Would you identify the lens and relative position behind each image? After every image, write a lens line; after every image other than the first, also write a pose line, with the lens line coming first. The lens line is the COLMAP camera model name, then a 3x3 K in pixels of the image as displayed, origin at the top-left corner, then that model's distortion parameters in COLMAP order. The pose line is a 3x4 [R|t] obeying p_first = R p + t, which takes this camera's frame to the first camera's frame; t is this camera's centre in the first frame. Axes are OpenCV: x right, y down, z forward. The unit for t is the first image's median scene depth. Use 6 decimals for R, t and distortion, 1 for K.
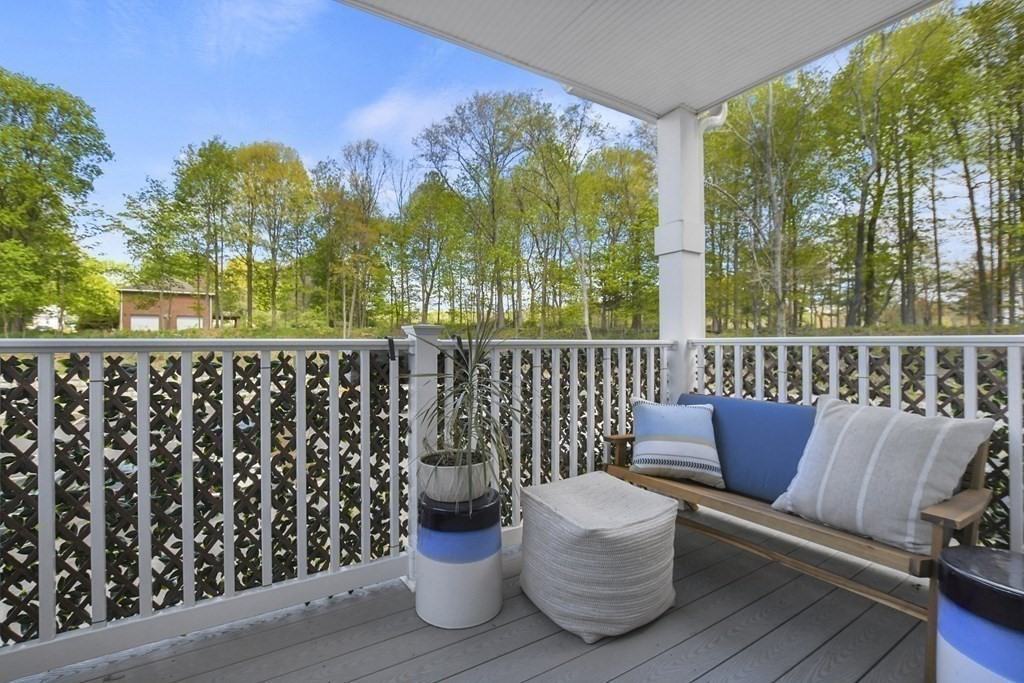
lens RADIAL K [[453.1, 0, 505.0], [0, 453.1, 342.5], [0, 0, 1]] dist [0.002885, 0.000477]
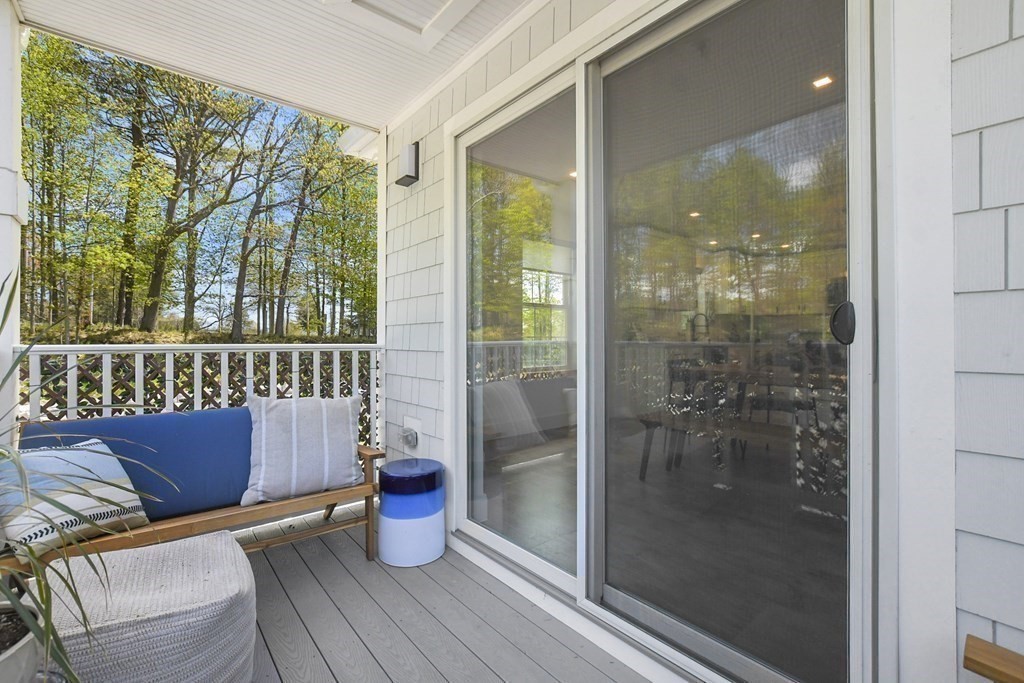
lens RADIAL K [[445.7, 0, 496.6], [0, 445.7, 346.6], [0, 0, 1]] dist [-0.015922, 0.000203]
pose [[-0.113232, 0.004105, 0.993560, -0.463084], [0.005322, 0.999980, -0.003525, 0.001342], [-0.993554, 0.004888, -0.113252, 0.494322]]
